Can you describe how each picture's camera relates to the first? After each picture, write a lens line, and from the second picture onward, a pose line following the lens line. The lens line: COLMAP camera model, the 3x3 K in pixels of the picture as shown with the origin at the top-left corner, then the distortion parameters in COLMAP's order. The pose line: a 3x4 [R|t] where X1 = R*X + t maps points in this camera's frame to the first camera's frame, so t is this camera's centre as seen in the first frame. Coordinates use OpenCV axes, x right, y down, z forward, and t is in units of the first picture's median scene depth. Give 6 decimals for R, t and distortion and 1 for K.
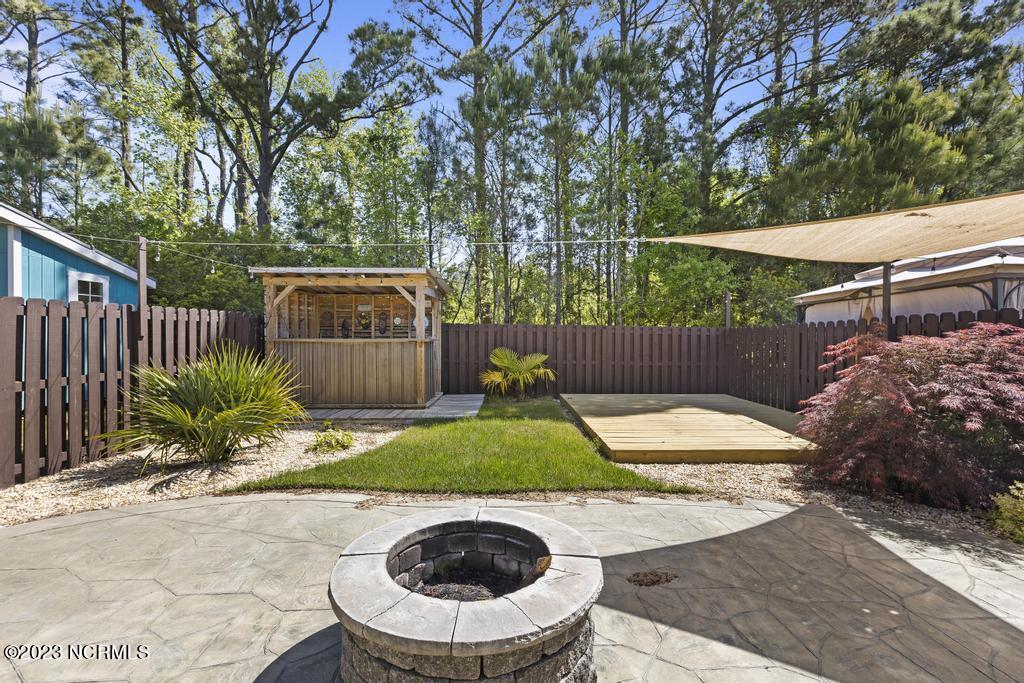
lens RADIAL K [[469.8, 0, 512.9], [0, 469.8, 335.8], [0, 0, 1]] dist [-0.001226, -0.000559]
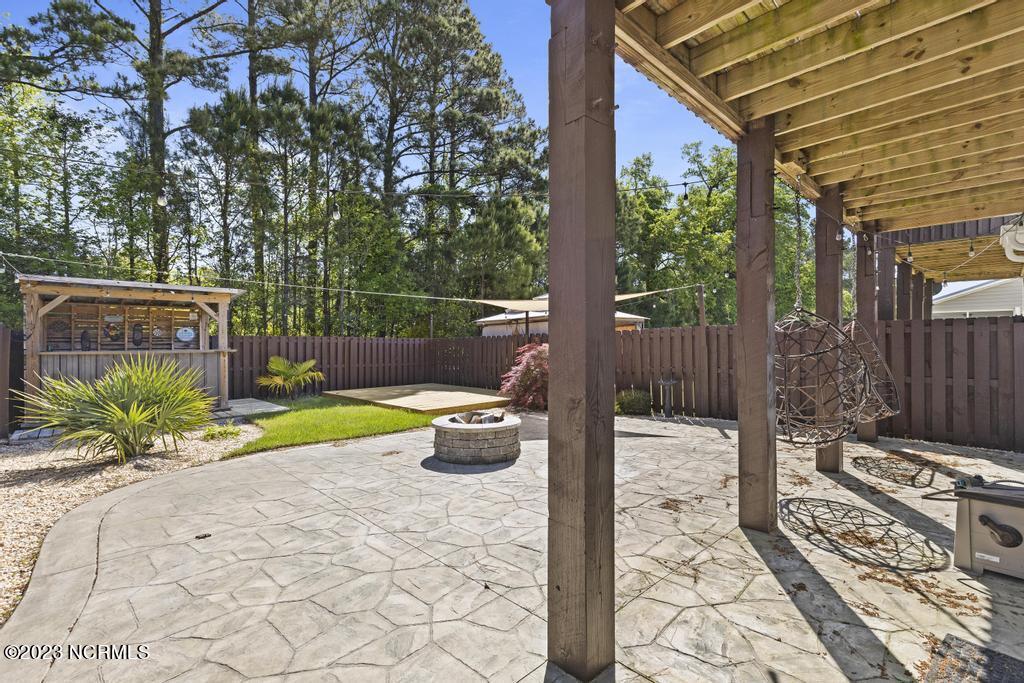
lens RADIAL K [[469.8, 0, 511.2], [0, 469.8, 341.7], [0, 0, 1]] dist [-0.001226, -0.000559]
pose [[0.723438, -0.006317, 0.690361, -0.414281], [0.010470, 0.999944, -0.001821, -0.002142], [-0.690310, 0.008545, 0.723463, -0.268060]]
